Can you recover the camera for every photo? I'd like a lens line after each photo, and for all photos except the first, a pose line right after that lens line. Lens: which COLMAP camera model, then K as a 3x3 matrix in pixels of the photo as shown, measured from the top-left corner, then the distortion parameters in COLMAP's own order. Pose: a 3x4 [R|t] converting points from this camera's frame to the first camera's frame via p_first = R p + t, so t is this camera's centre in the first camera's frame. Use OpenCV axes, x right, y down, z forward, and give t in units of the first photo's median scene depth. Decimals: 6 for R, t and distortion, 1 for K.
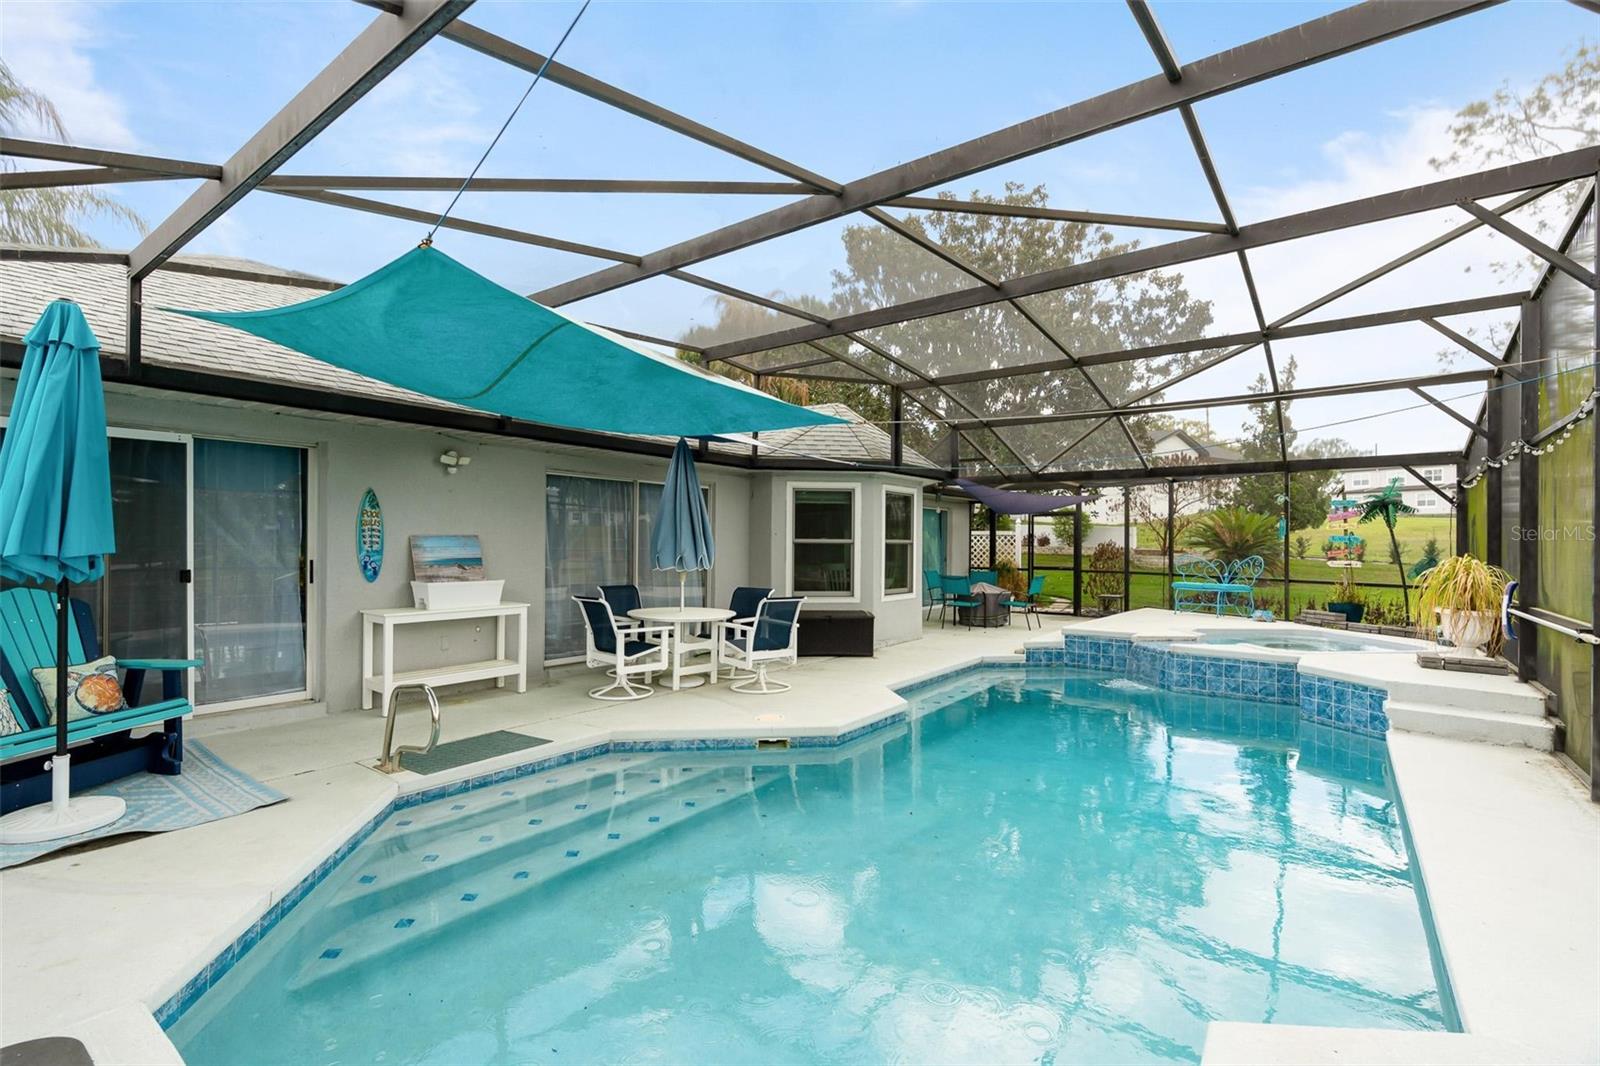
lens RADIAL K [[730.4, 0, 804.9], [0, 730.4, 538.1], [0, 0, 1]] dist [-0.000470, 0.000478]
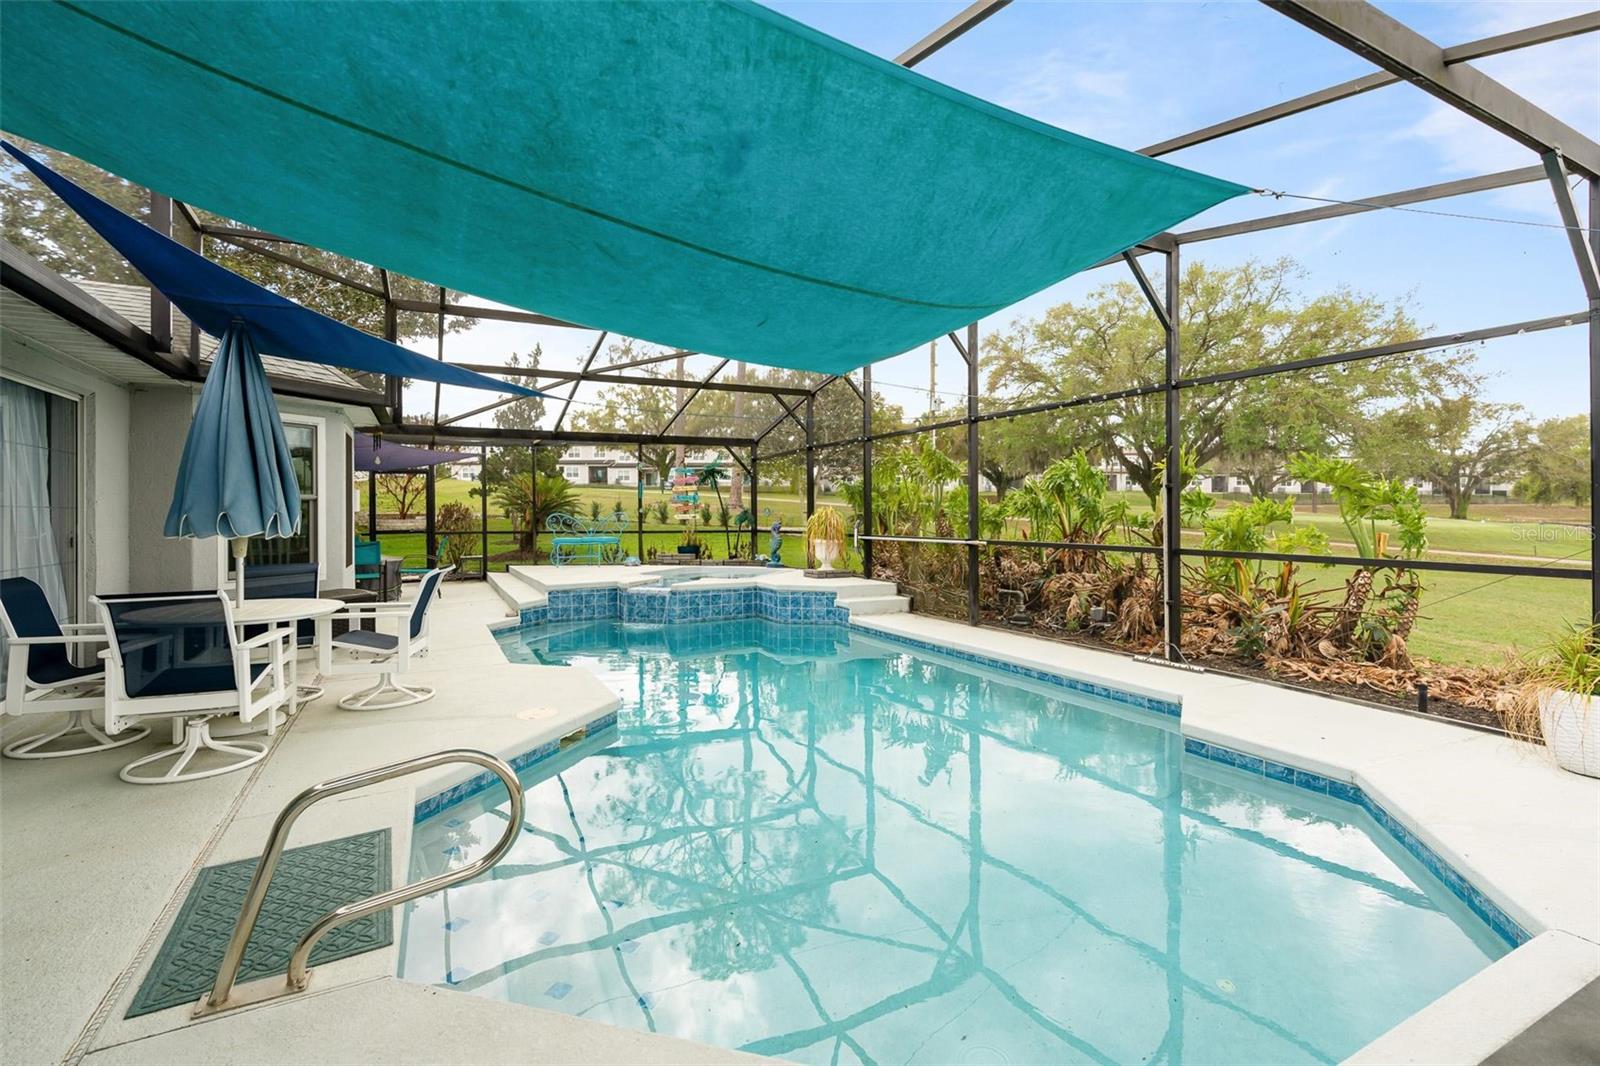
lens RADIAL K [[730.4, 0, 796.8], [0, 730.4, 503.3], [0, 0, 1]] dist [-0.000470, 0.000478]
pose [[0.440238, -0.000719, 0.897881, -0.443410], [0.004520, 0.999989, -0.001416, 0.016673], [-0.897870, 0.004682, 0.440236, 0.286375]]
